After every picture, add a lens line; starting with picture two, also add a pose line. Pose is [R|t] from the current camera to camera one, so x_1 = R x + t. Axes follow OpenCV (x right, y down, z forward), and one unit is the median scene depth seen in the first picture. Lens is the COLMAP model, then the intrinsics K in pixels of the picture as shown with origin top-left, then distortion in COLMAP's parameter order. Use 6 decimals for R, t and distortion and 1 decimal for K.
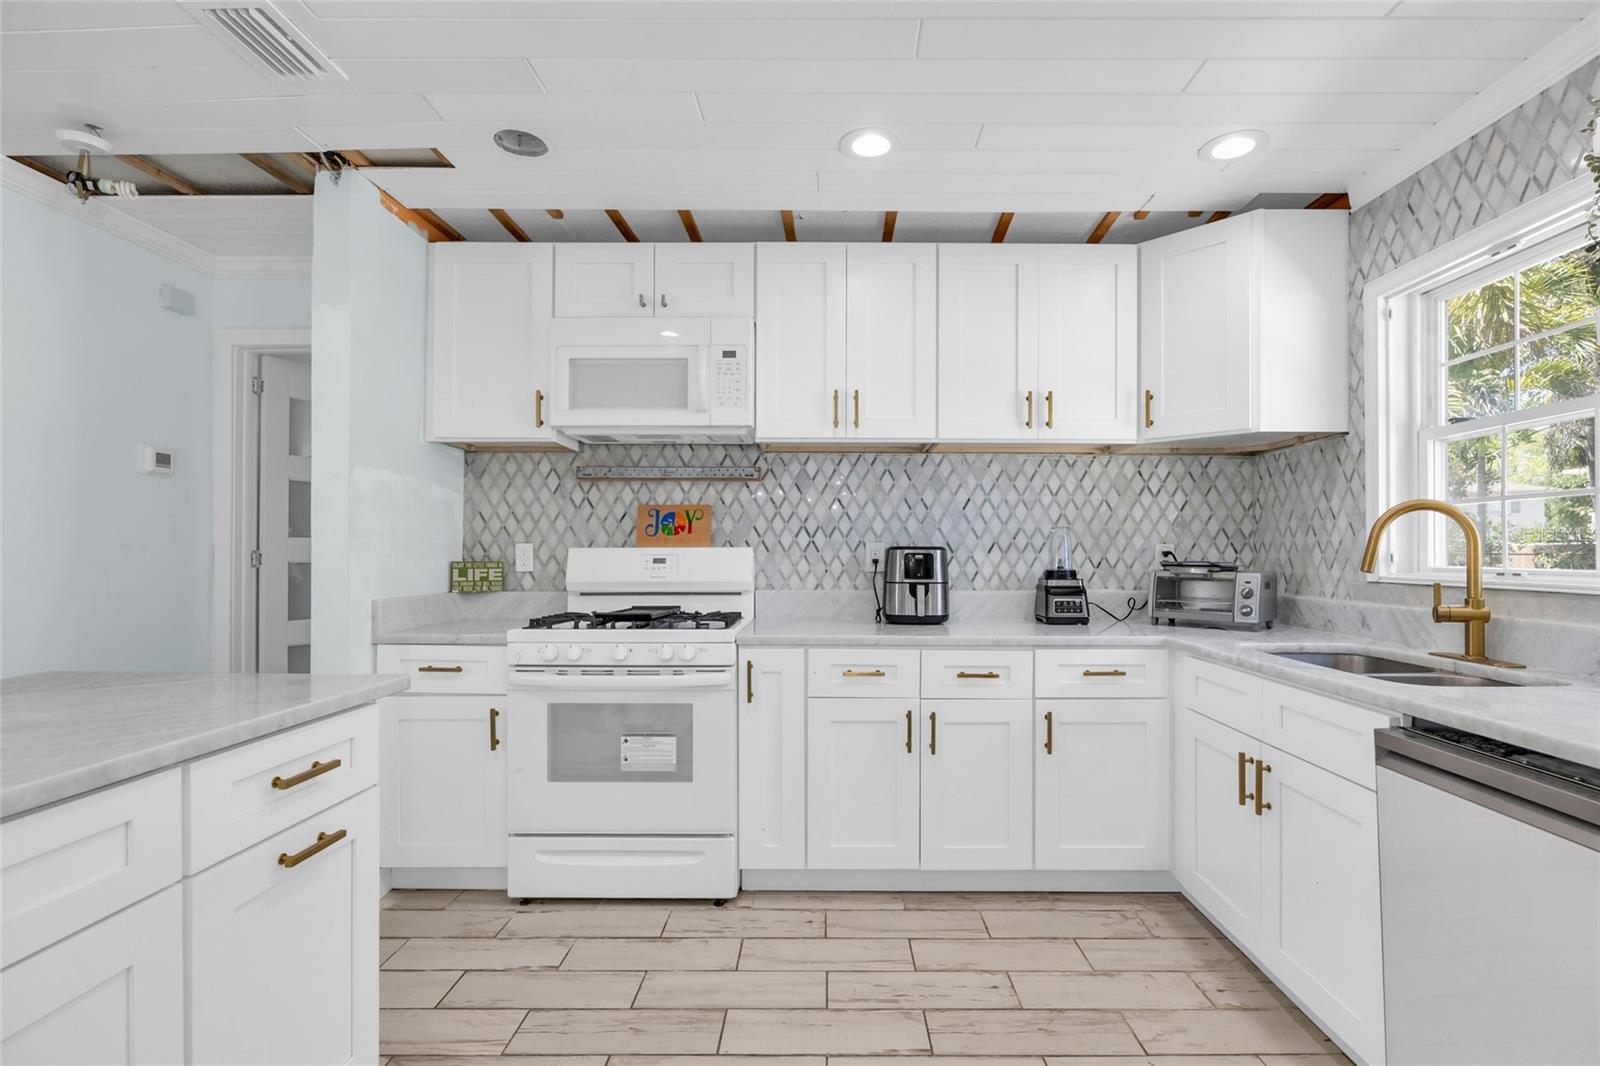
lens RADIAL K [[744.6, 0, 828.4], [0, 744.6, 547.6], [0, 0, 1]] dist [-0.016737, -0.000158]
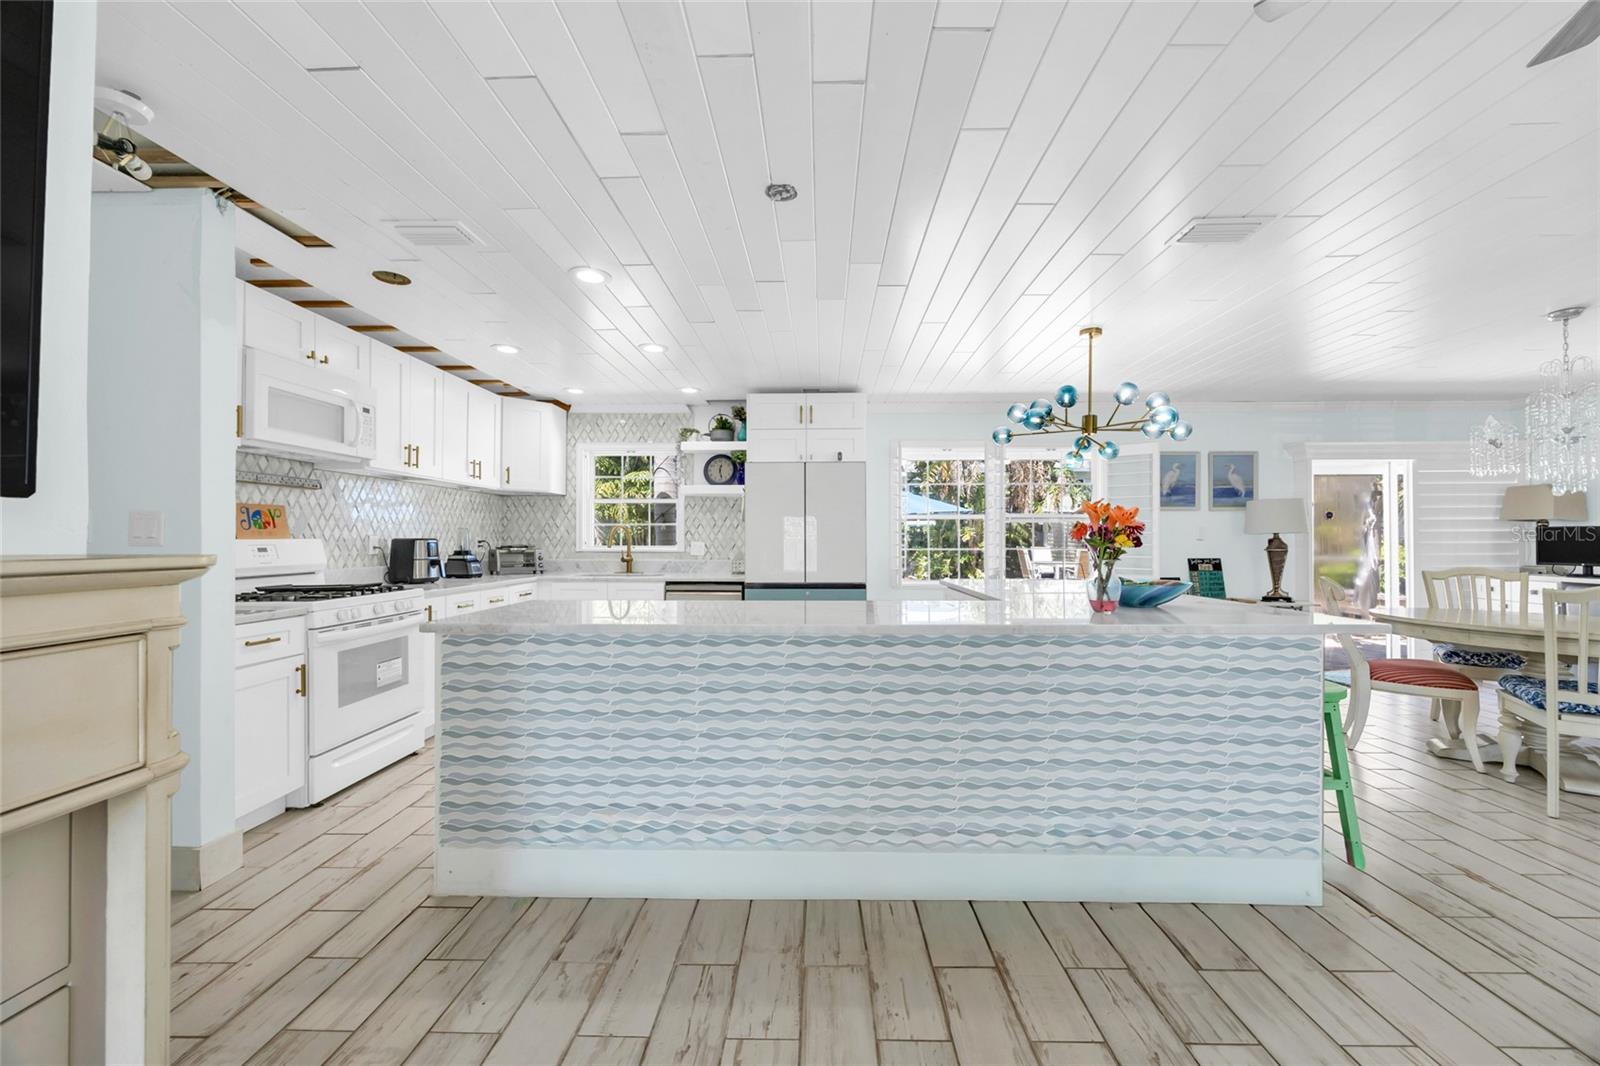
lens RADIAL K [[614.9, 0, 806.7], [0, 614.9, 532.2], [0, 0, 1]] dist [-0.003397, 0.000267]
pose [[0.020445, 0.009110, 0.999749, -1.269488], [-0.008974, 0.999920, -0.008928, -0.010993], [-0.999751, -0.008790, 0.020525, 0.081665]]
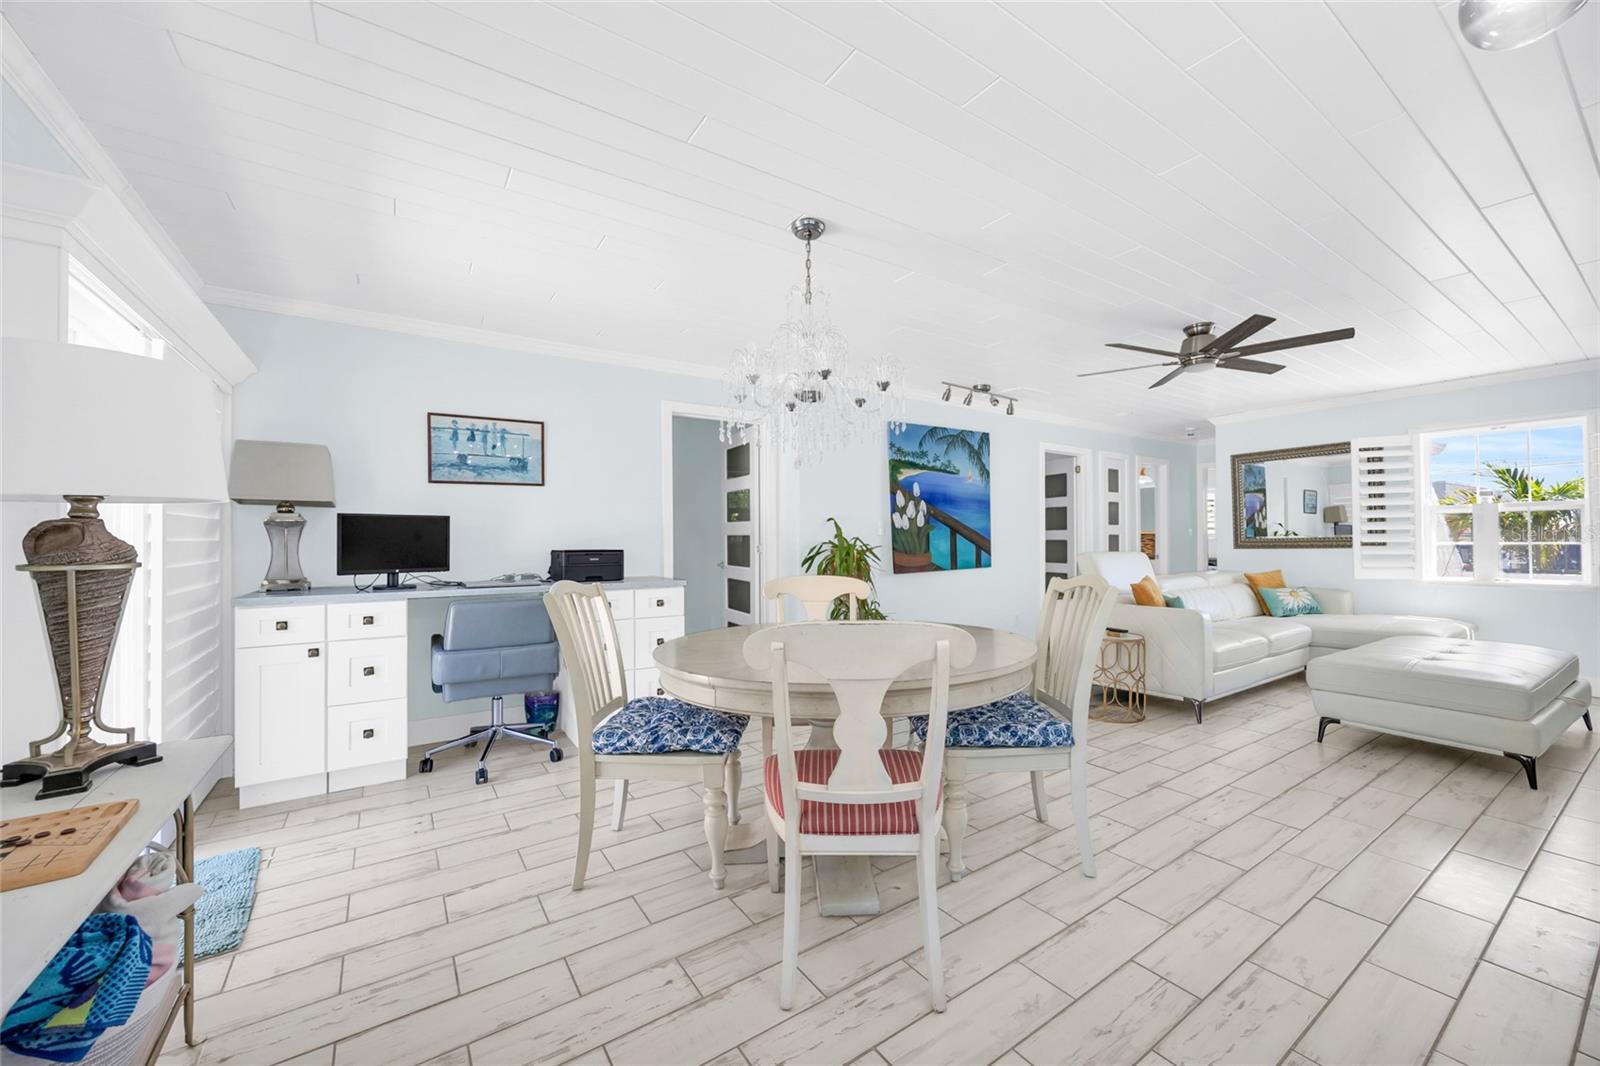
lens RADIAL K [[614.9, 0, 798.3], [0, 614.9, 534.8], [0, 0, 1]] dist [-0.003397, 0.000267]
pose [[-0.829390, 0.000026, -0.558671, 0.334760], [0.010854, 0.999812, -0.016067, 0.001307], [0.558565, -0.019389, -0.829234, -0.587920]]
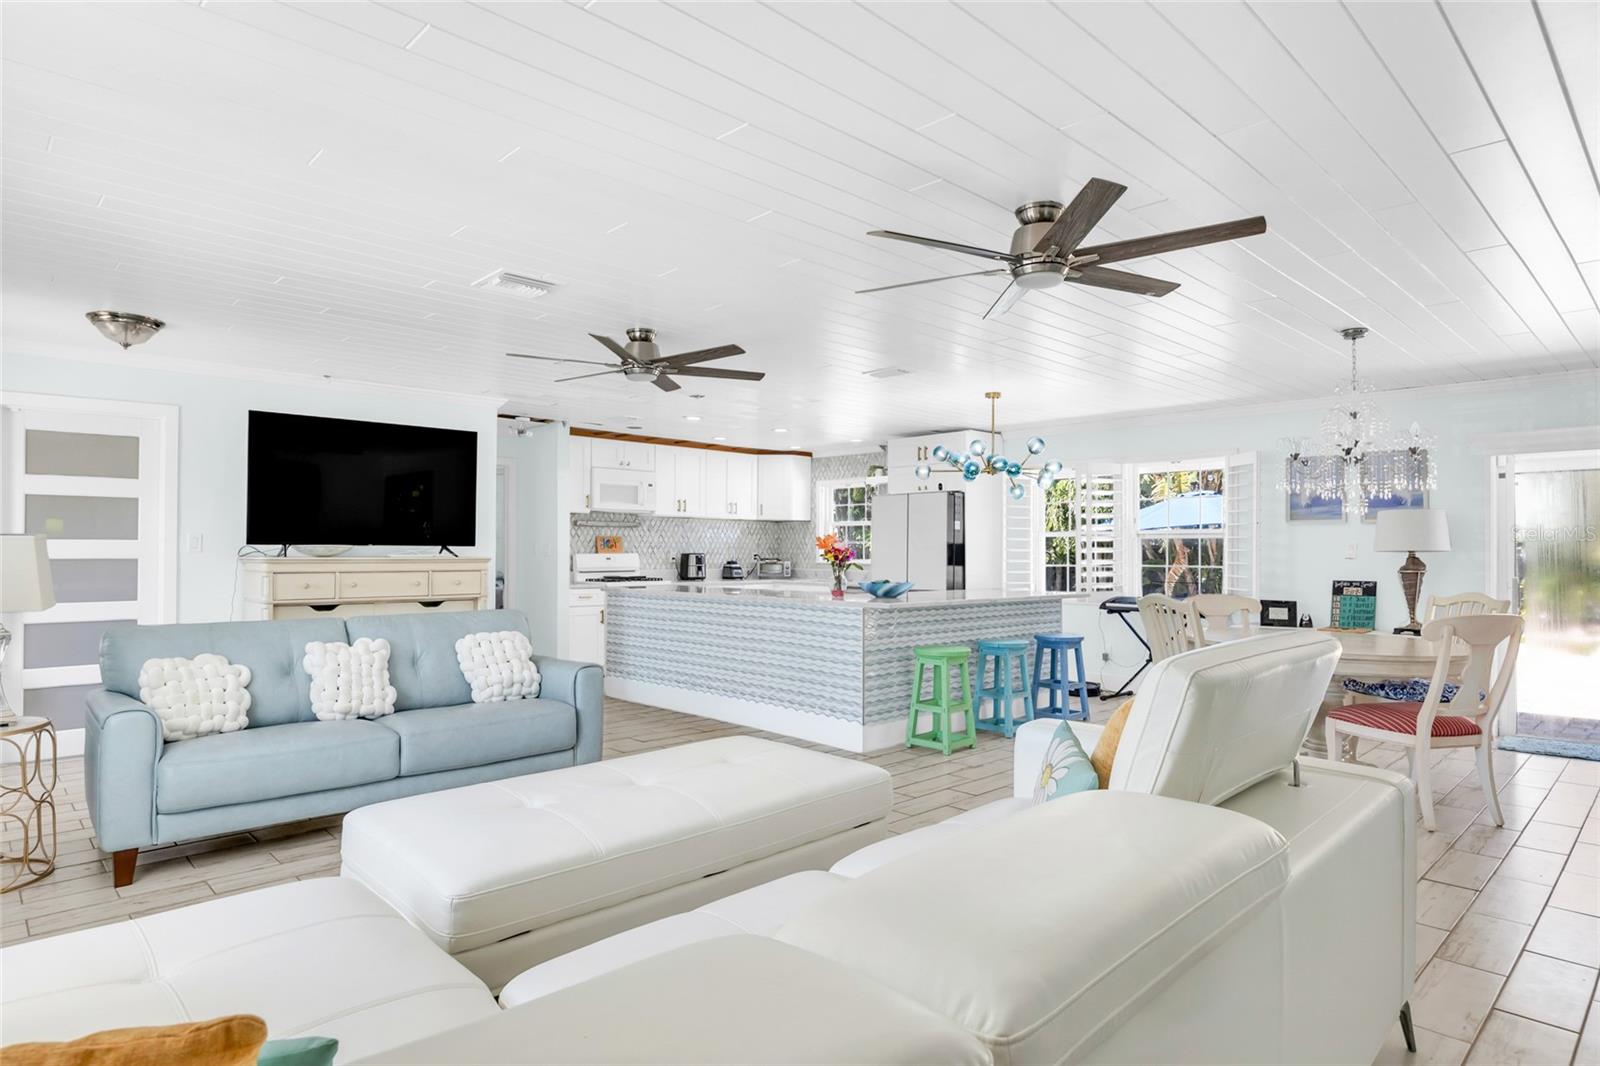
lens RADIAL K [[882.4, 0, 794.0], [0, 882.4, 546.2], [0, 0, 1]] dist [-0.001422, -0.001890]
pose [[0.719152, 0.006141, 0.694826, -1.945087], [-0.009364, 0.999956, 0.000854, -0.034960], [-0.694790, -0.007121, 0.719177, -1.683663]]
